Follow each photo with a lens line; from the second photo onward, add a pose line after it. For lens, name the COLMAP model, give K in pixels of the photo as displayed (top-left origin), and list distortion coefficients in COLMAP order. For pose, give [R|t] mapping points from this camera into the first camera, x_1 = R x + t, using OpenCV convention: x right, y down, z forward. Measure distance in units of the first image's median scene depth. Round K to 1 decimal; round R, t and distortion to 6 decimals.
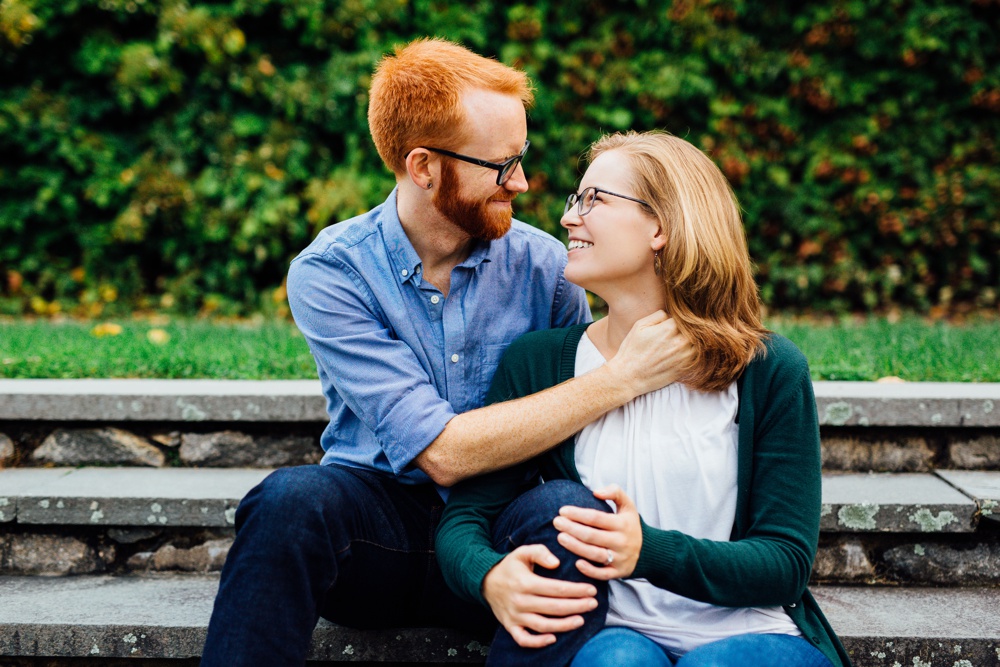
lens RADIAL K [[1371.7, 0, 494.9], [0, 1371.7, 334.6], [0, 0, 1]] dist [-0.017813, -0.019364]
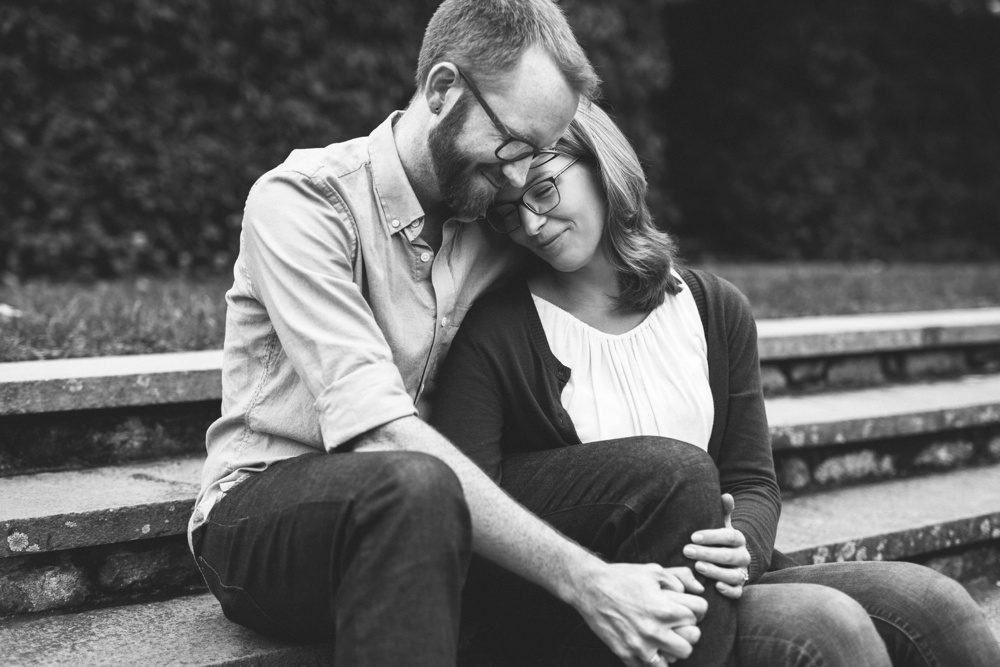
lens RADIAL K [[1371.7, 0, 494.9], [0, 1371.7, 334.6], [0, 0, 1]] dist [-0.017813, -0.019364]
pose [[0.753342, -0.042745, 0.656238, -0.173203], [0.029085, 0.999075, 0.031688, 0.000459], [-0.656985, -0.004786, 0.753888, 0.070250]]
